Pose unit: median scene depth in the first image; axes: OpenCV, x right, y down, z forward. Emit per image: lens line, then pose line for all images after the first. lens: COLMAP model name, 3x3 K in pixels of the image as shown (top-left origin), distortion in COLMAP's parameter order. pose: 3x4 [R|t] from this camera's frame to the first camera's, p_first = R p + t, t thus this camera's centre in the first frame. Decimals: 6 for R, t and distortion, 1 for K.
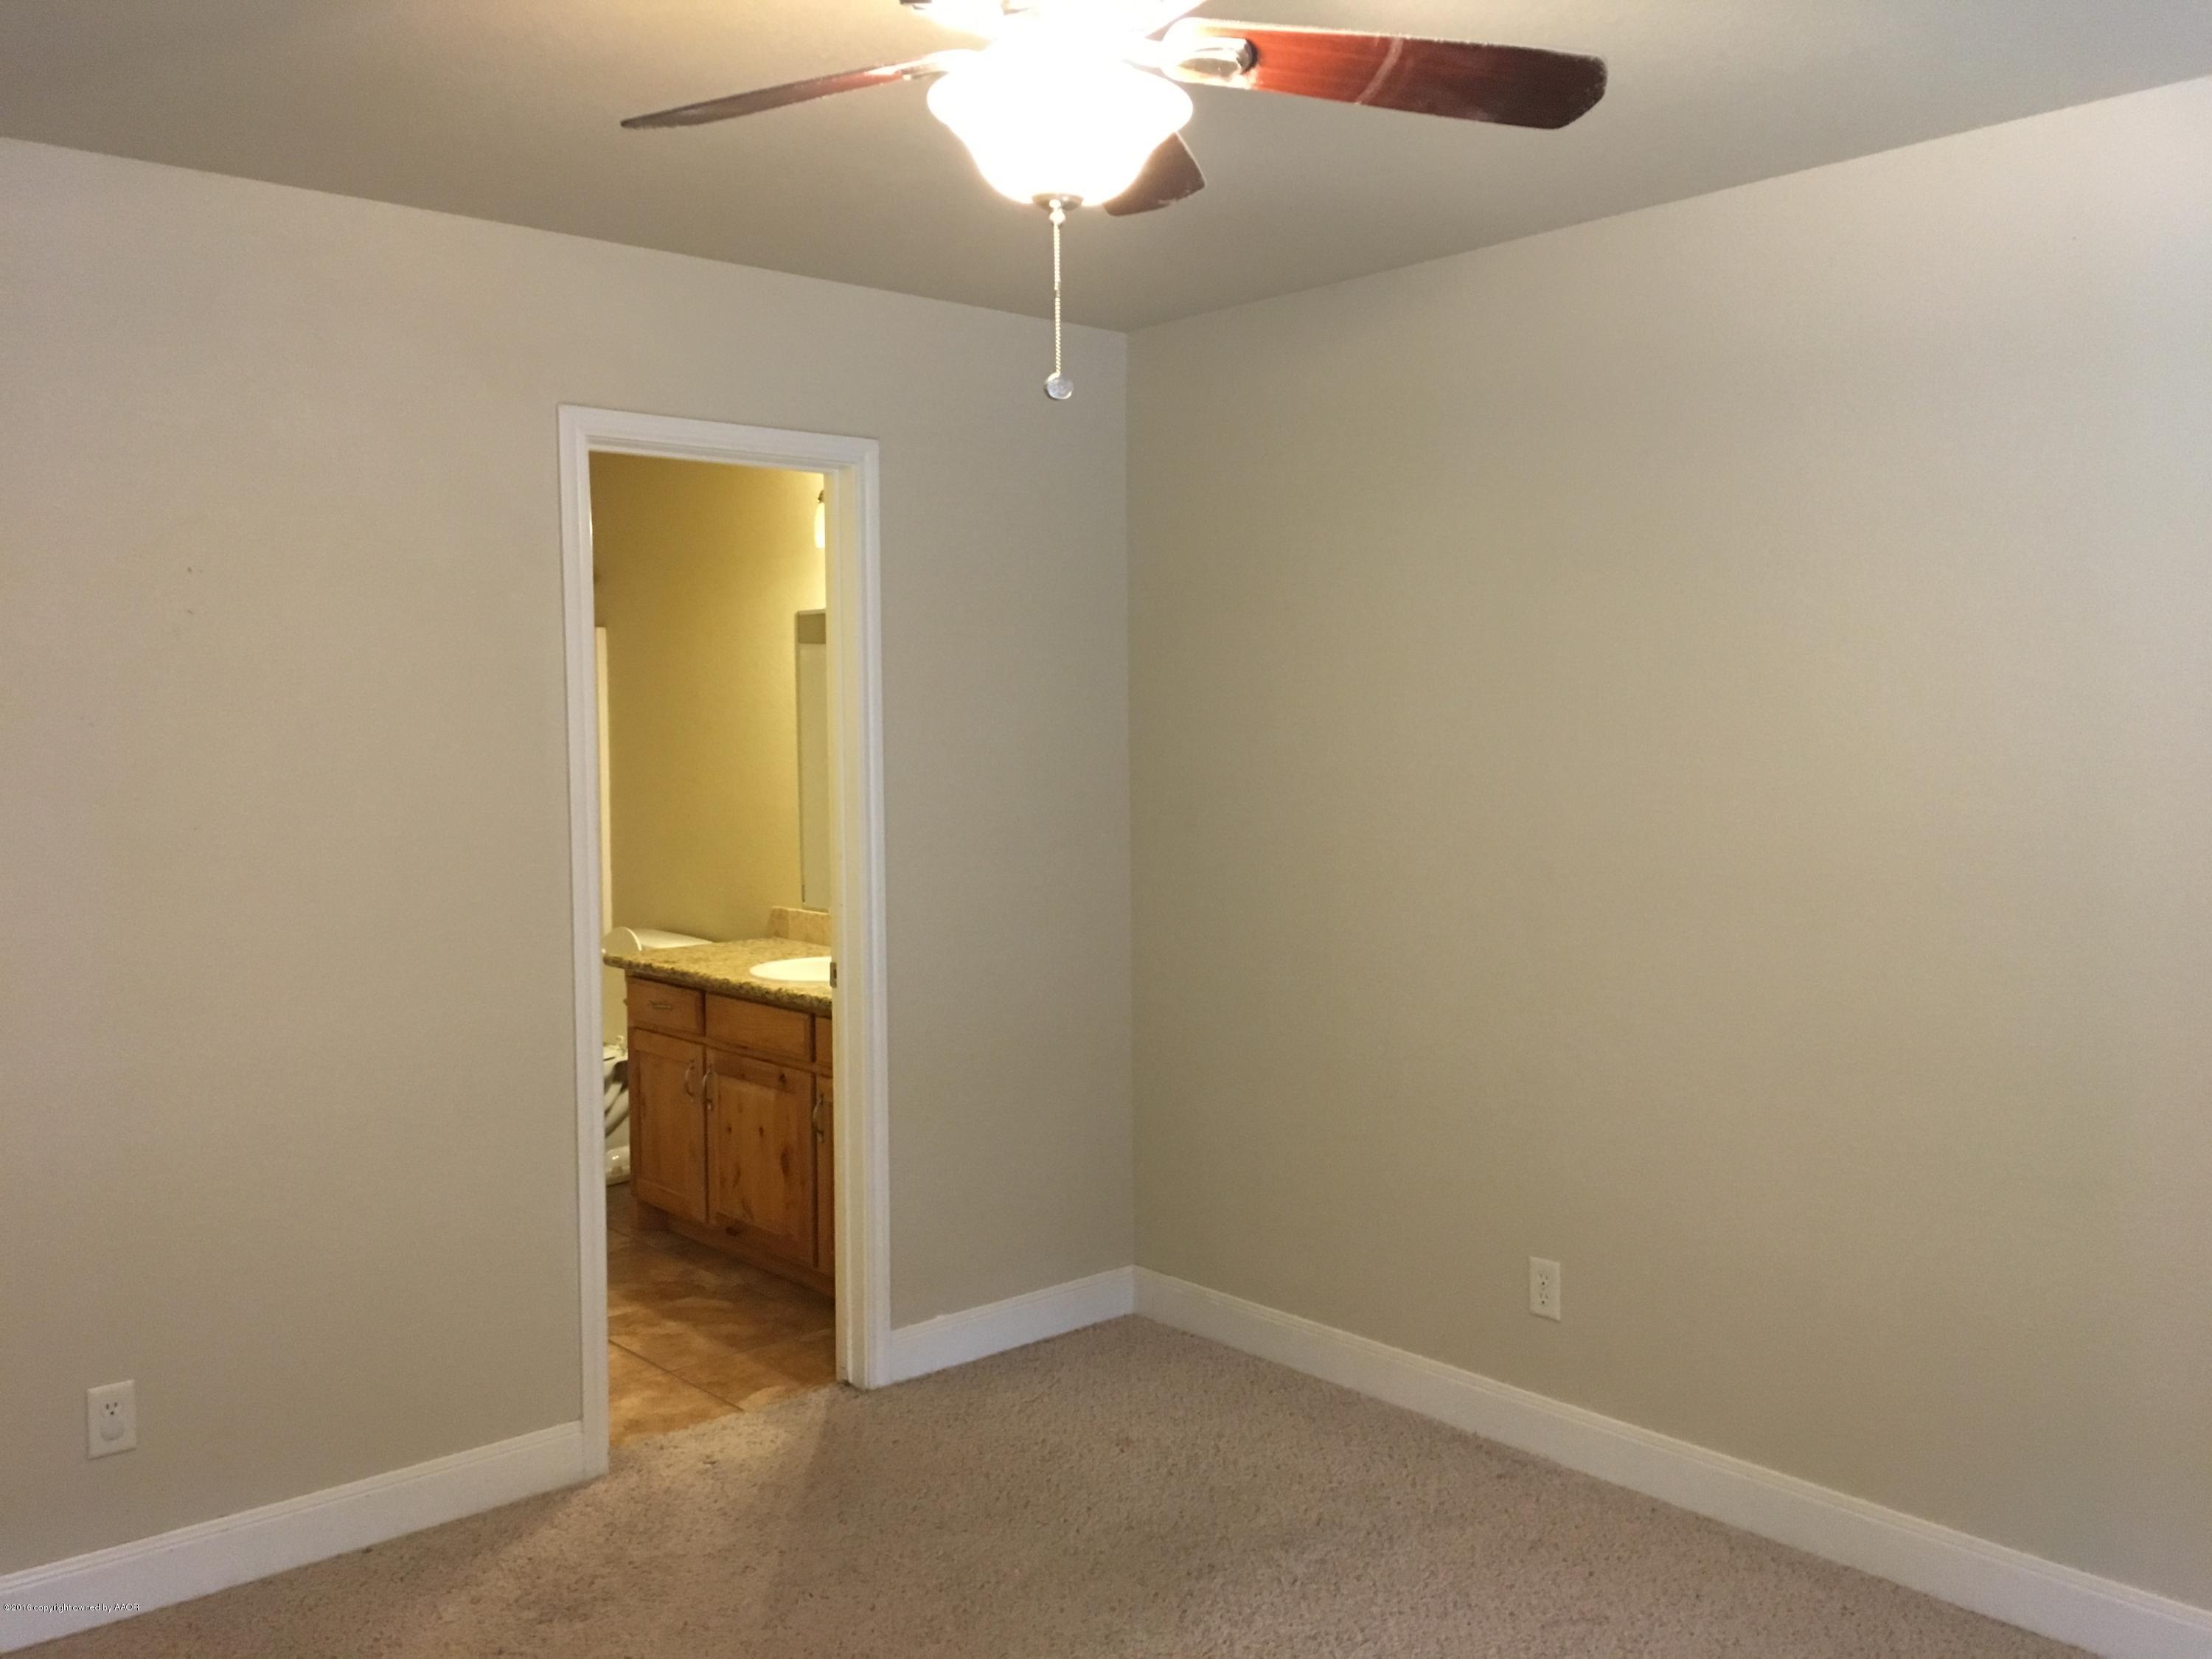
lens RADIAL K [[1855.0, 0, 1103.7], [0, 1855.0, 830.4], [0, 0, 1]] dist [0.032308, -0.006083]
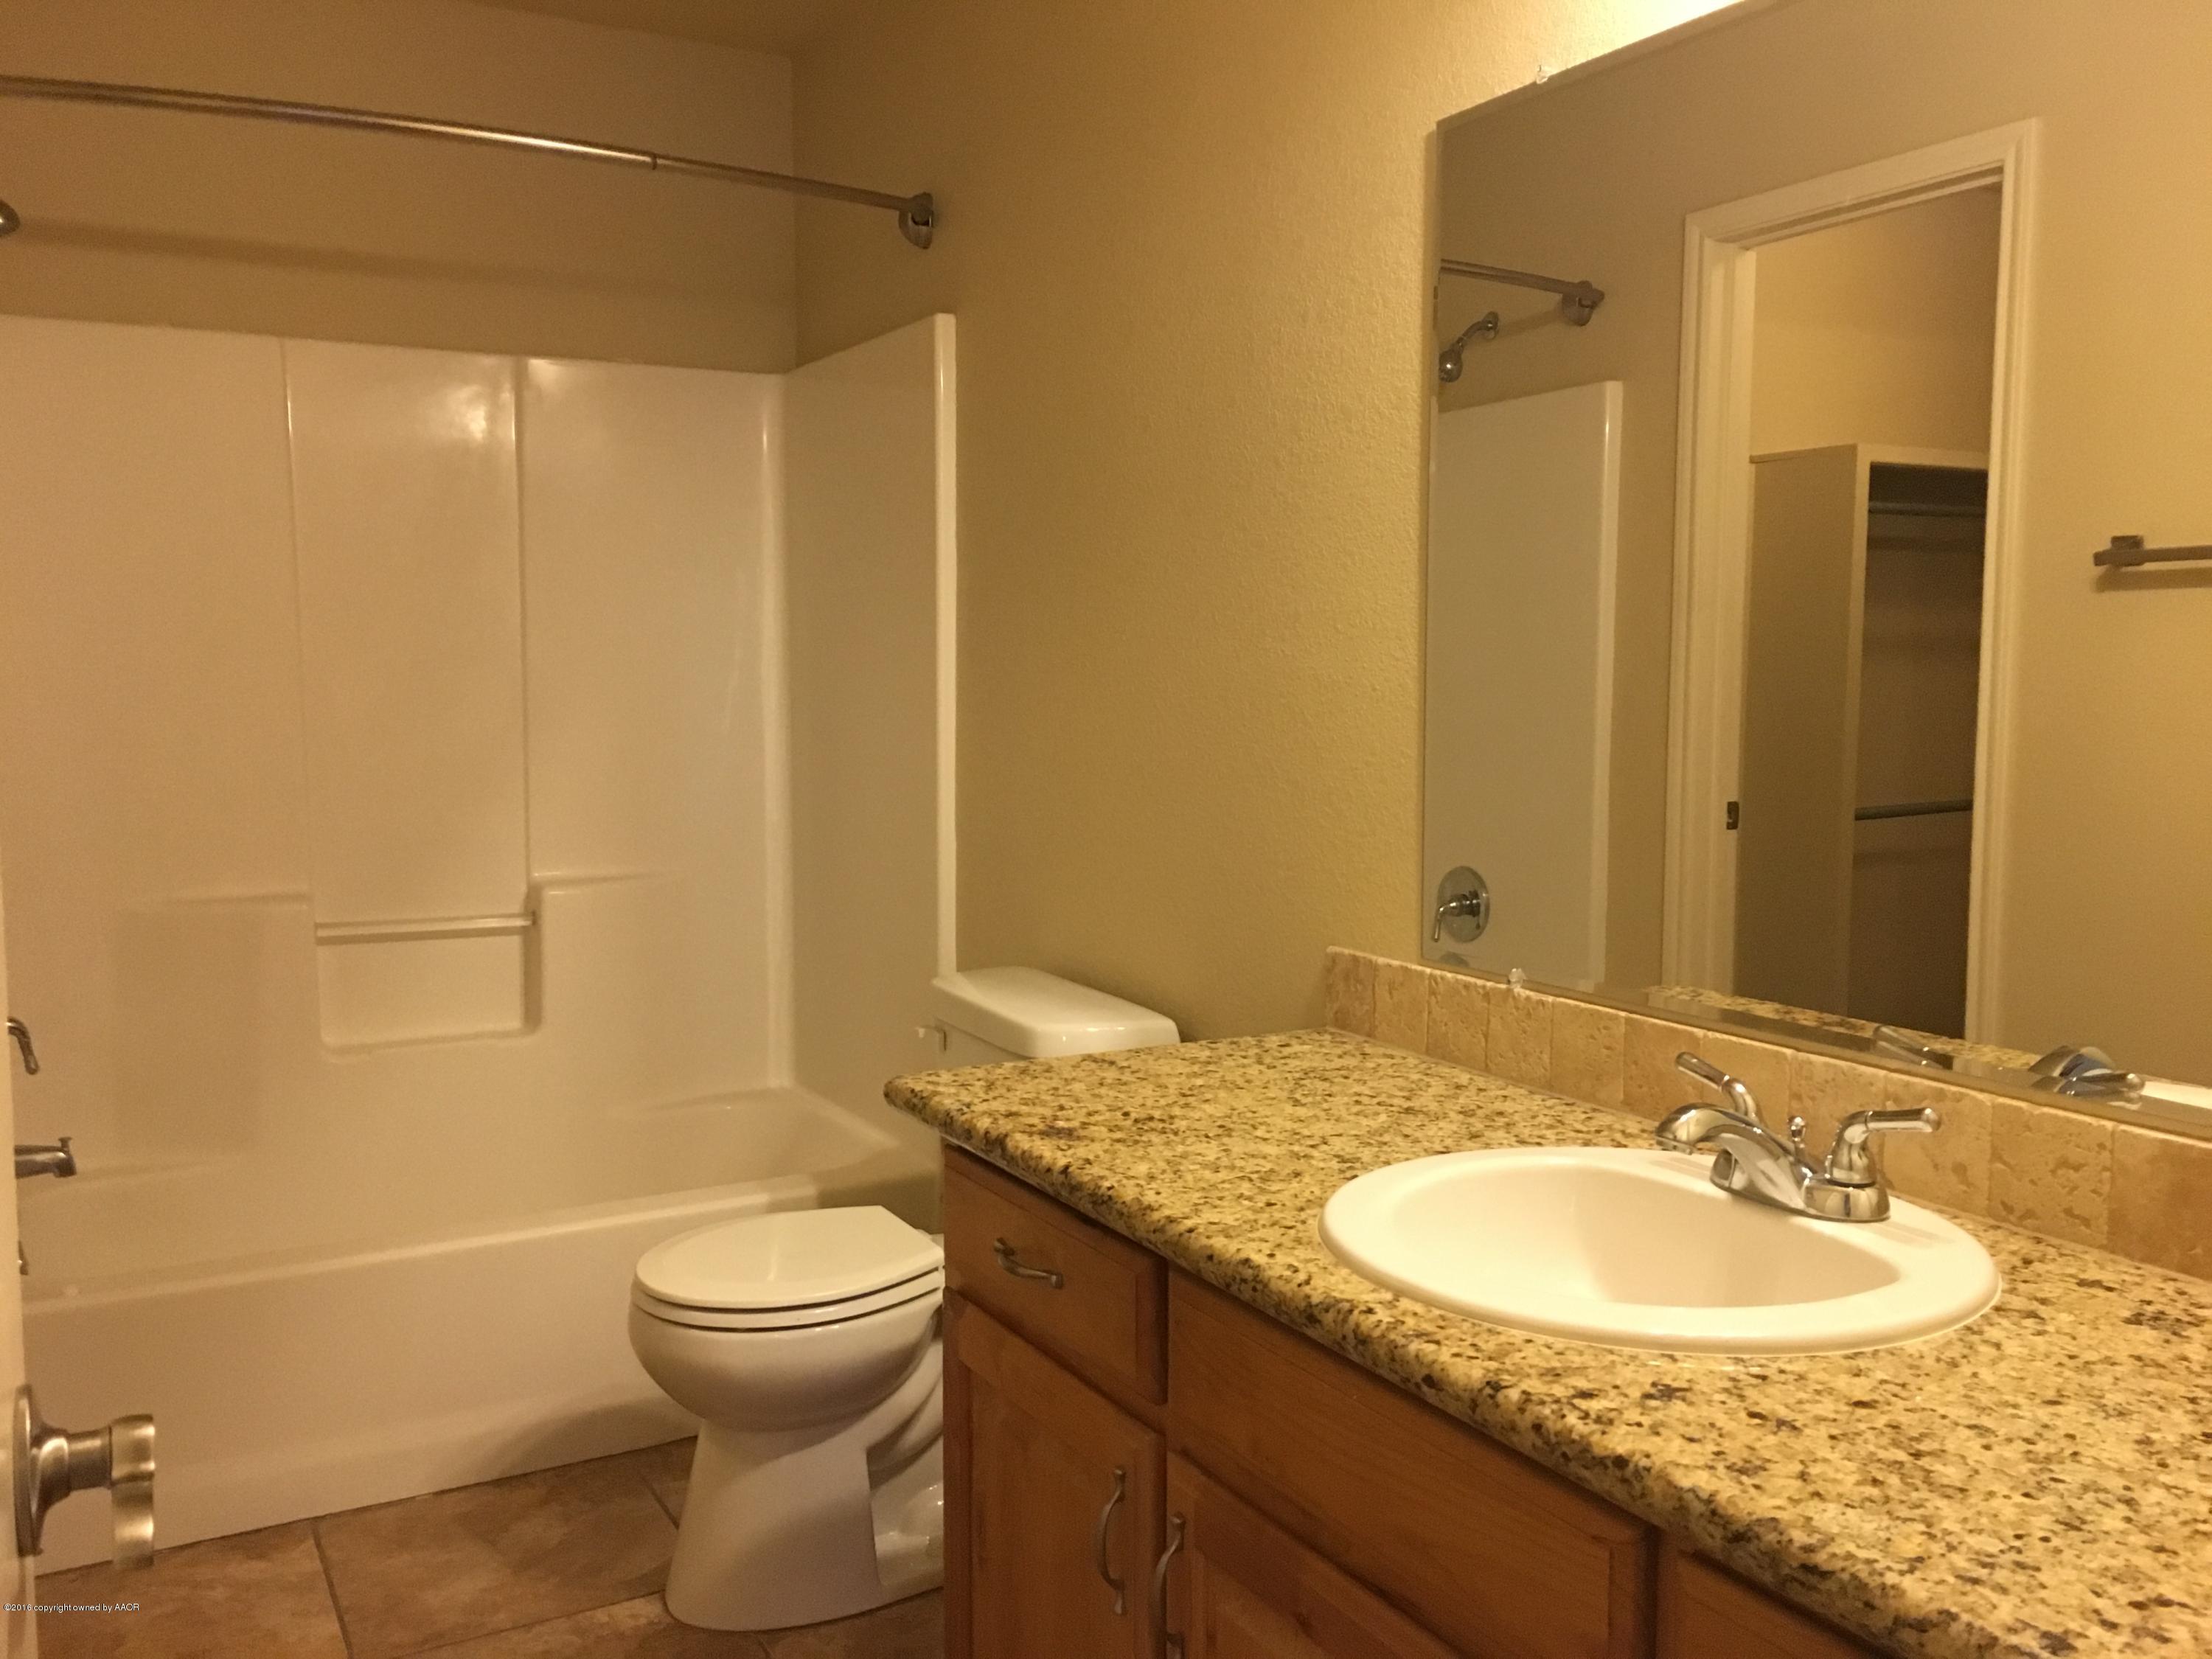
lens RADIAL K [[1855.0, 0, 1067.4], [0, 1855.0, 846.5], [0, 0, 1]] dist [0.032308, -0.006083]
pose [[0.971791, 0.033883, -0.233399, -0.159219], [-0.024745, 0.998813, 0.041967, 0.006647], [0.234544, -0.035007, 0.971475, 0.691477]]
